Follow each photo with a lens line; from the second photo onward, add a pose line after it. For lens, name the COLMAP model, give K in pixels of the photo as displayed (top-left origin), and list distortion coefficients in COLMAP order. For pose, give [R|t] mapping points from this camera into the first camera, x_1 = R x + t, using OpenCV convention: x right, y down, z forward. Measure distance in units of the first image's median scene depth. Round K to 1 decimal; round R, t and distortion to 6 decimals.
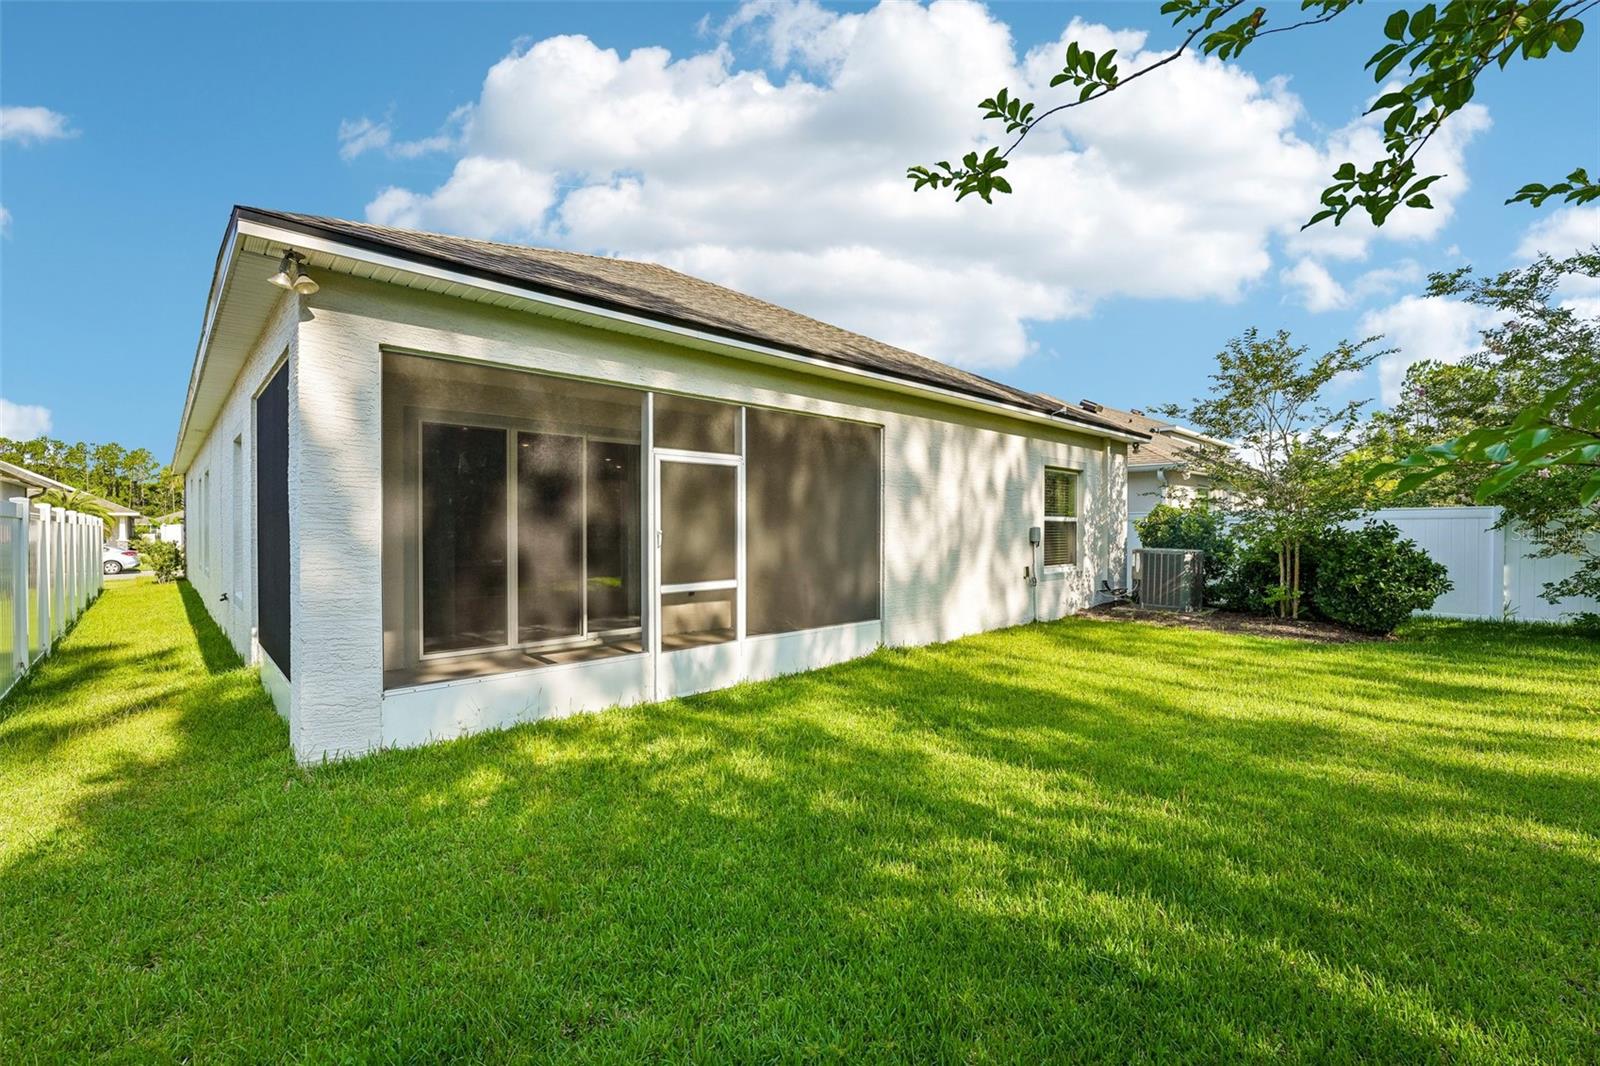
lens RADIAL K [[673.4, 0, 791.6], [0, 673.4, 541.3], [0, 0, 1]] dist [-0.017590, 0.000611]
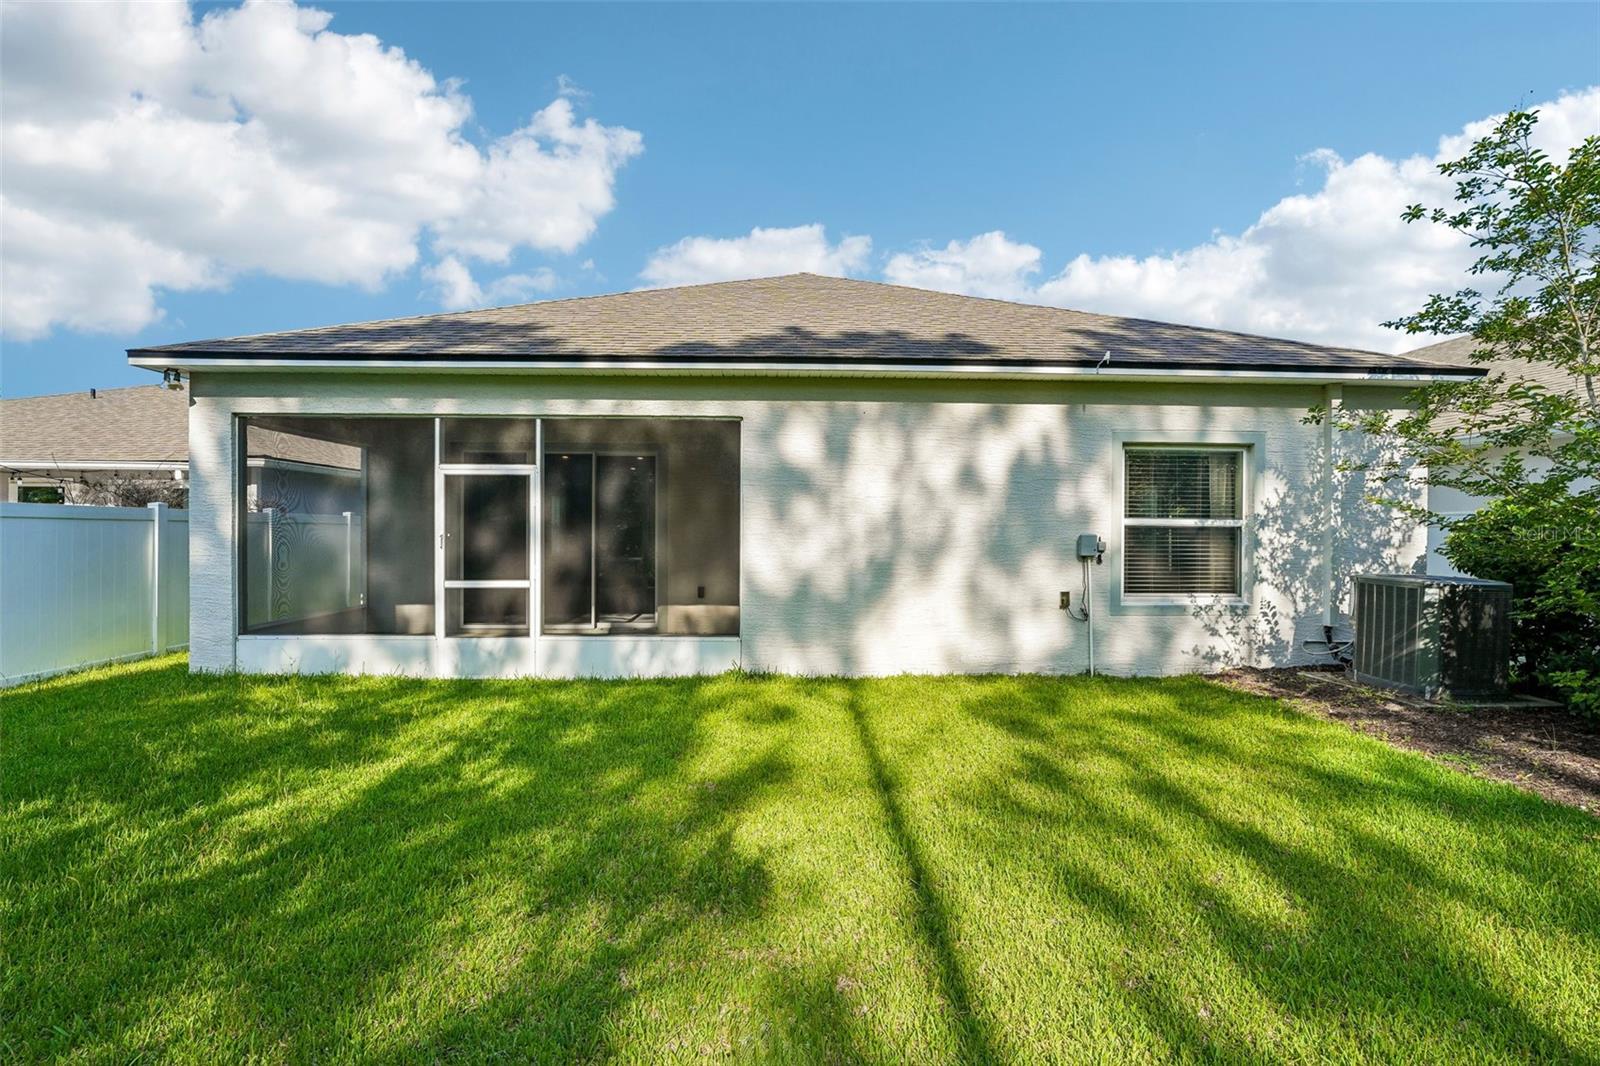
lens RADIAL K [[673.4, 0, 804.7], [0, 673.4, 529.4], [0, 0, 1]] dist [-0.017590, 0.000611]
pose [[0.748874, 0.001467, -0.662711, 0.894344], [-0.018892, 0.999638, -0.019136, -0.010166], [0.662443, 0.026851, 0.748631, 0.450968]]
